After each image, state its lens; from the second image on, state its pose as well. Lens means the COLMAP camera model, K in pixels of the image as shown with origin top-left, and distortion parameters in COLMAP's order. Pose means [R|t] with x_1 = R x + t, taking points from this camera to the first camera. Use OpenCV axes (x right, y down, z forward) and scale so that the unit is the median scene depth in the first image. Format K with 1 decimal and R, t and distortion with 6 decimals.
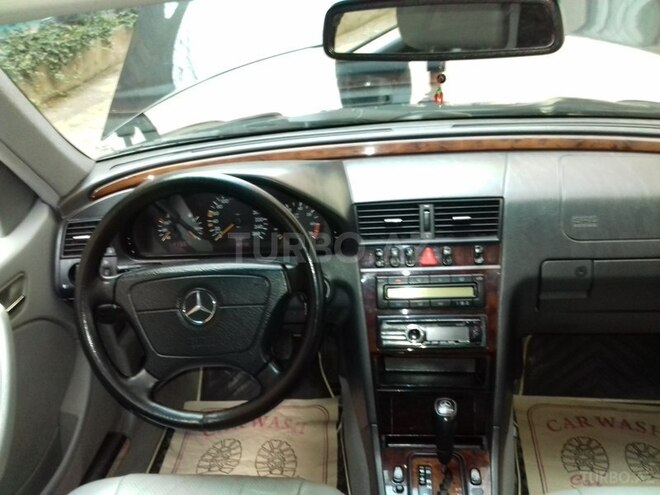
lens RADIAL K [[614.6, 0, 330.6], [0, 614.6, 238.6], [0, 0, 1]] dist [0.092958, -0.174347]
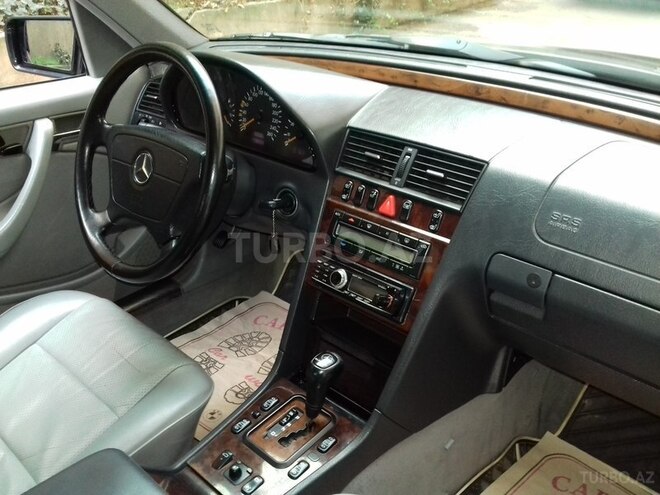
lens RADIAL K [[626.3, 0, 330.0], [0, 626.3, 247.5], [0, 0, 1]] dist [0.069423, -0.182920]
pose [[0.794586, 0.346640, -0.498471, 0.526696], [-0.301918, 0.937884, 0.170939, -0.038867], [0.526762, 0.014672, 0.849886, 0.191407]]
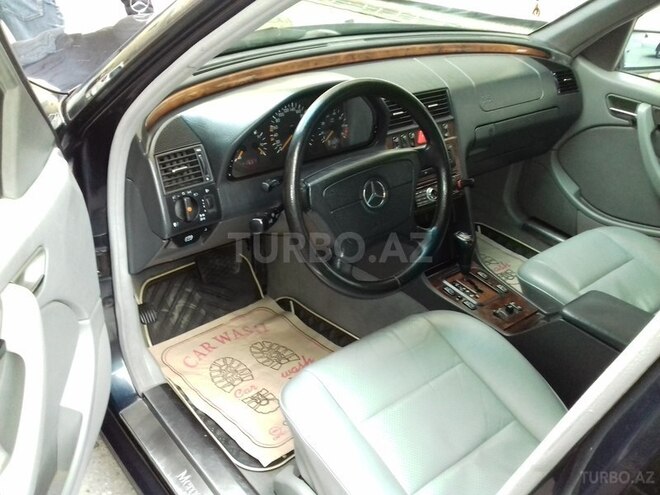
lens RADIAL K [[626.3, 0, 330.0], [0, 626.3, 247.5], [0, 0, 1]] dist [0.069423, -0.182920]
pose [[0.685537, -0.252713, 0.682771, -0.922143], [0.176817, 0.967536, 0.180579, -0.019377], [-0.706240, -0.003068, 0.707966, 0.159597]]
